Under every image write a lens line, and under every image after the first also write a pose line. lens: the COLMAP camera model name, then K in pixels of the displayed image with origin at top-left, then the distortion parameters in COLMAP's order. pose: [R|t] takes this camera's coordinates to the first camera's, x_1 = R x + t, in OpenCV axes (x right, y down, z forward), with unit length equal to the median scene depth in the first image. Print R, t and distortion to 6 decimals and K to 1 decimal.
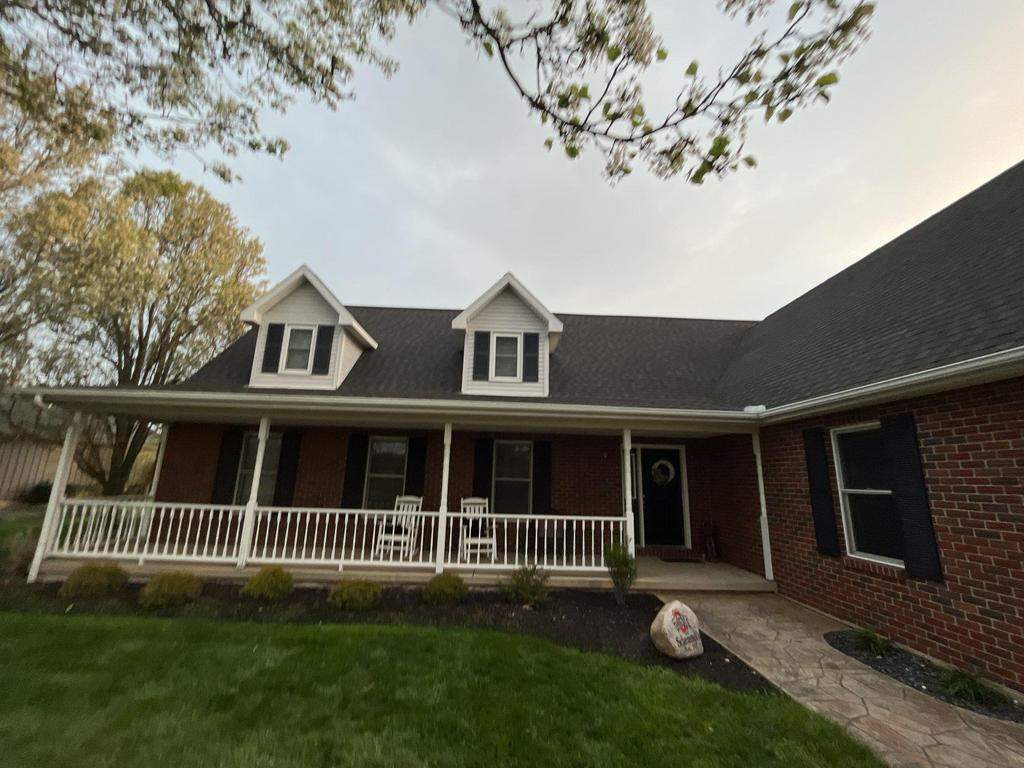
lens RADIAL K [[416.3, 0, 507.3], [0, 416.3, 386.7], [0, 0, 1]] dist [-0.005463, -0.000050]
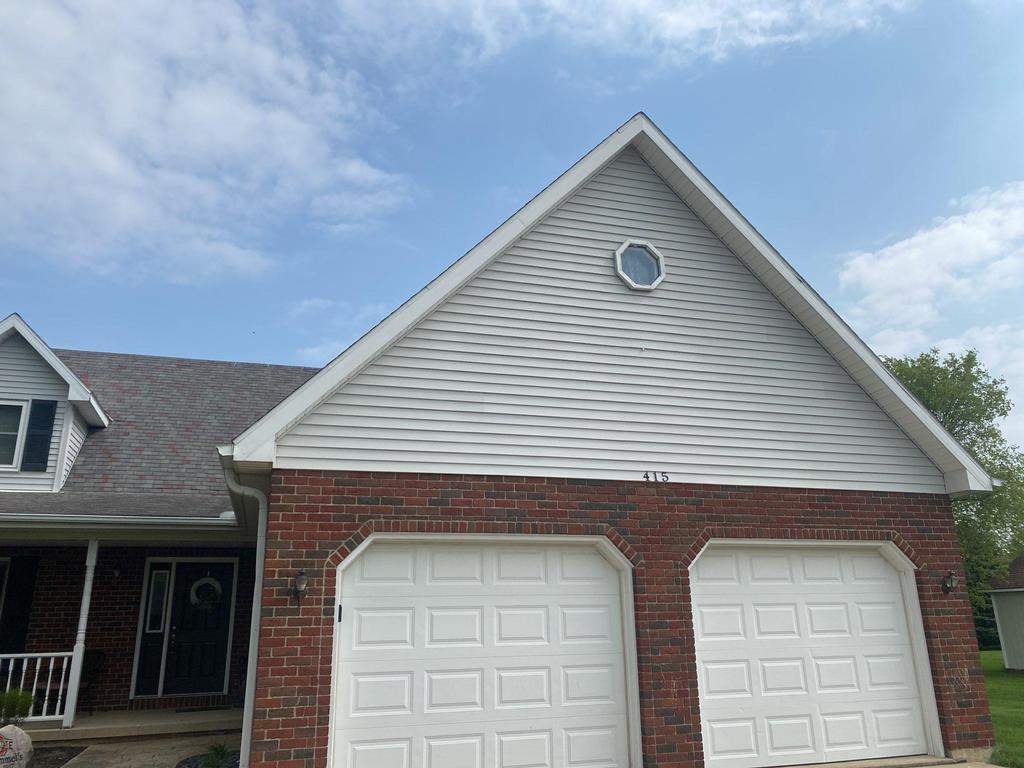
lens RADIAL K [[786.0, 0, 513.7], [0, 786.0, 381.8], [0, 0, 1]] dist [0.026405, -0.024818]
pose [[0.962773, 0.034355, 0.268120, 0.675392], [-0.012019, 0.996350, -0.084507, -0.084086], [-0.270044, 0.078139, 0.959672, -0.729639]]
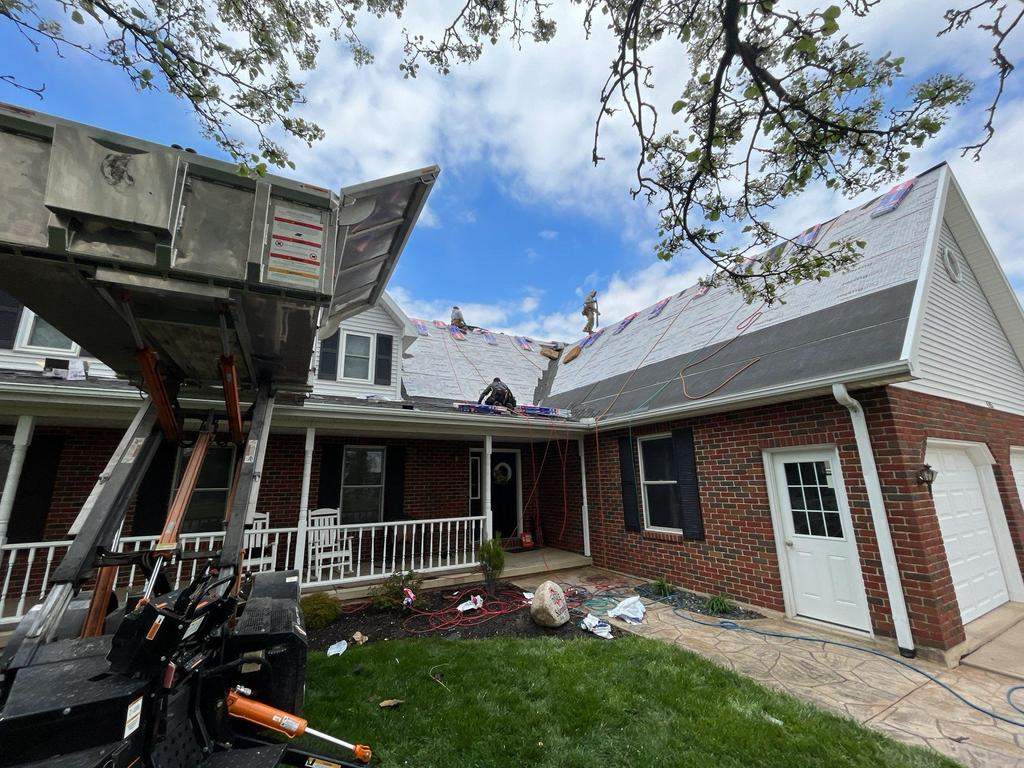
lens RADIAL K [[416.3, 0, 514.2], [0, 416.3, 388.3], [0, 0, 1]] dist [-0.005463, -0.000050]
pose [[0.878911, 0.061842, 0.472960, -0.189780], [-0.059906, 0.998020, -0.019173, -0.006122], [-0.473209, -0.011481, 0.880875, -0.002865]]
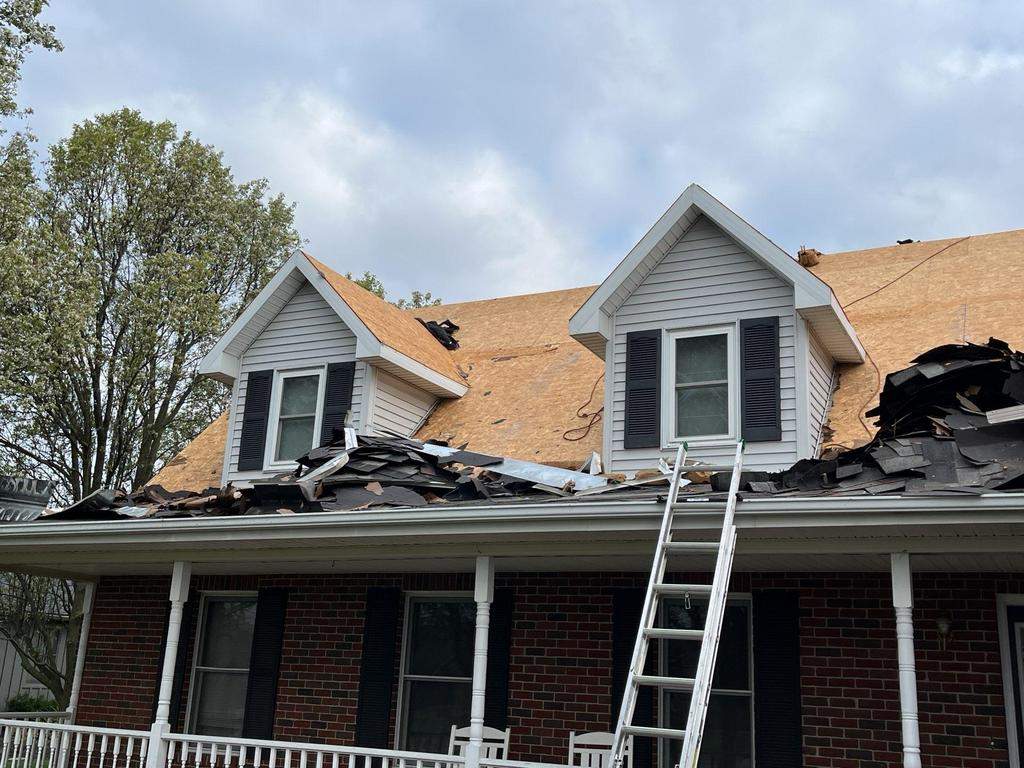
lens RADIAL K [[1061.5, 0, 524.4], [0, 1061.5, 420.3], [0, 0, 1]] dist [-0.003737, 0.000000]
pose [[0.886129, -0.098944, -0.452753, 0.449073], [0.080483, 0.994954, -0.059913, 0.013468], [0.456397, 0.016652, 0.889621, 0.006484]]
